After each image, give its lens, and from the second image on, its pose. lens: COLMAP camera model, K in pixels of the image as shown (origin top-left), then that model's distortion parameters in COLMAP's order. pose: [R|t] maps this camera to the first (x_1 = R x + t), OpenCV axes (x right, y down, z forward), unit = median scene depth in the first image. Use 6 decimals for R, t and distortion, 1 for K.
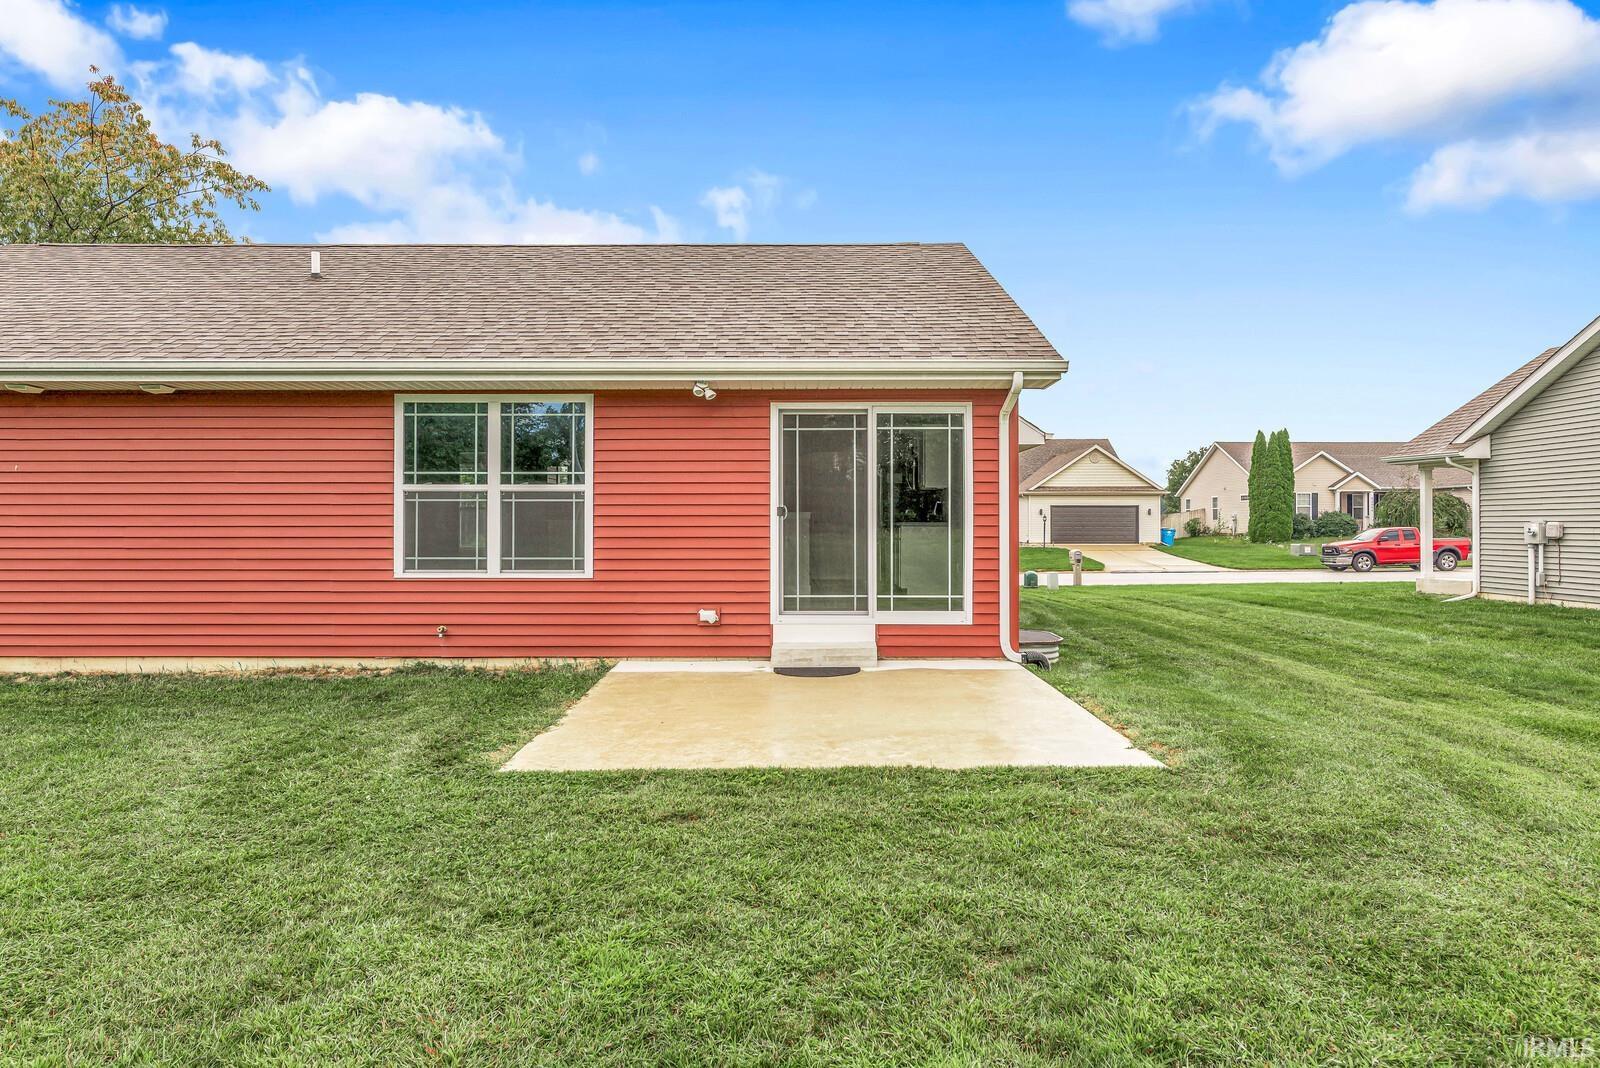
lens RADIAL K [[934.0, 0, 800.0], [0, 934.0, 534.0], [0, 0, 1]] dist [-0.001421, -0.000350]
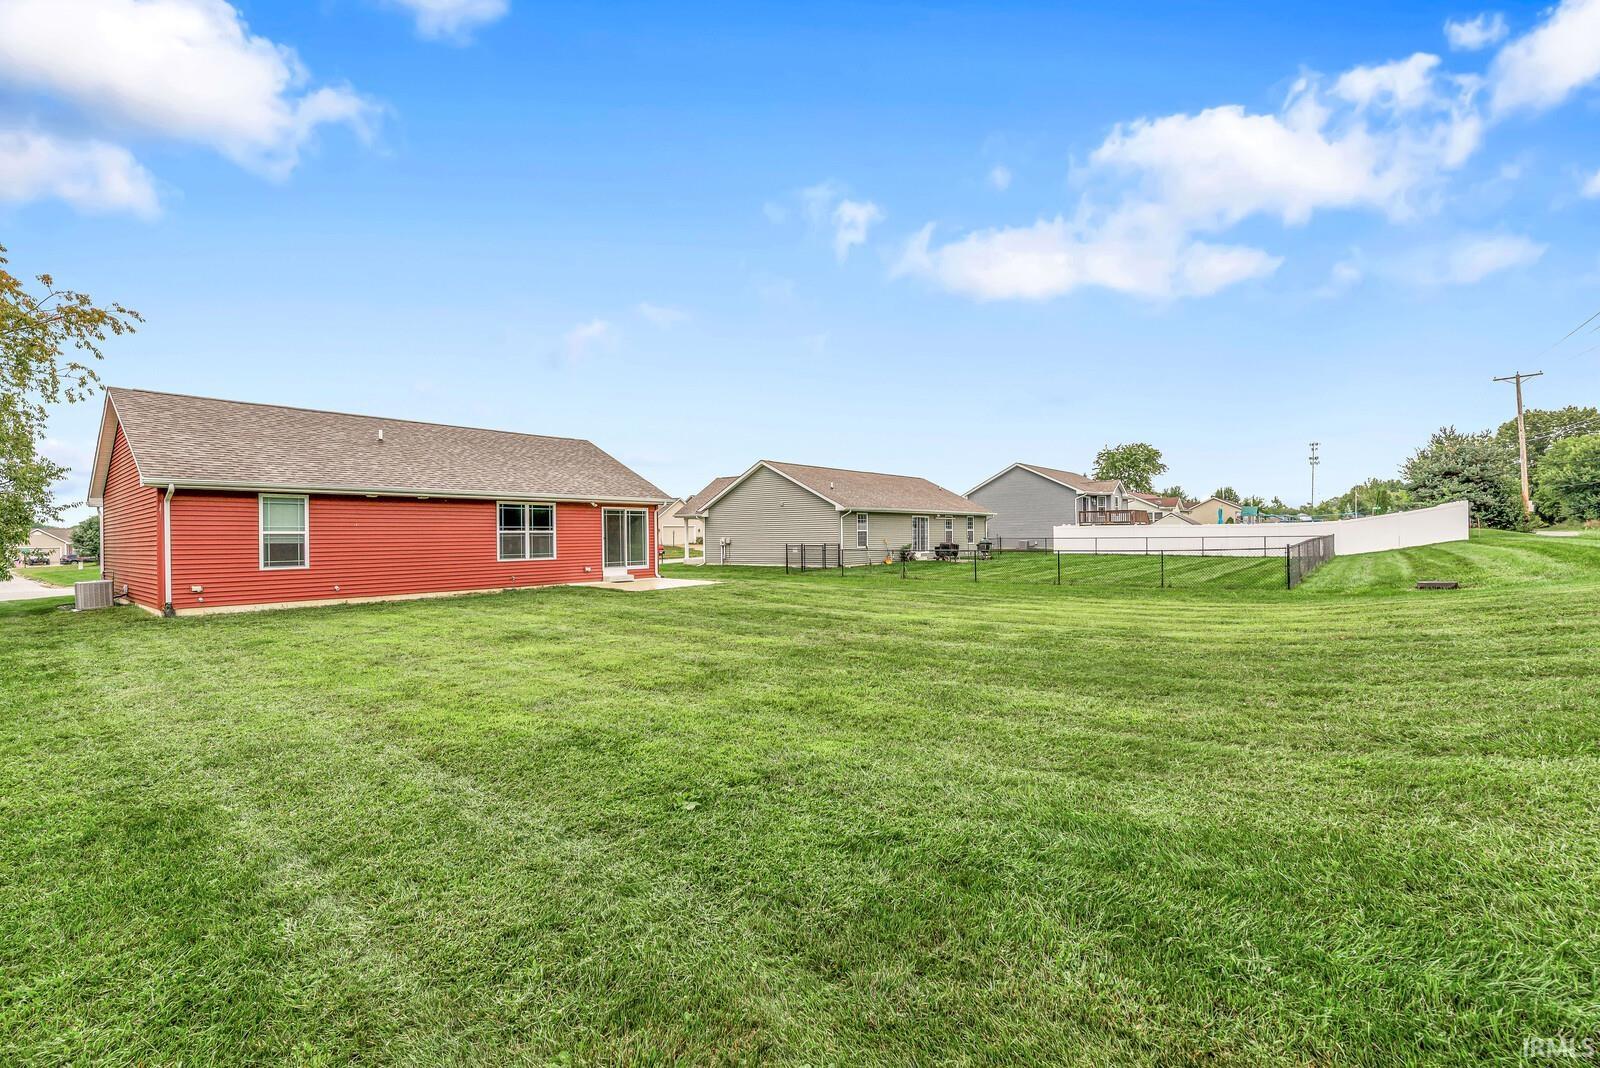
lens RADIAL K [[721.0, 0, 800.0], [0, 721.0, 534.0], [0, 0, 1]] dist [0.001871, -0.001024]
pose [[0.623328, -0.006174, 0.781936, -1.651172], [0.022997, 0.999681, -0.010440, 0.004592], [-0.781622, 0.024490, 0.623271, -1.225546]]
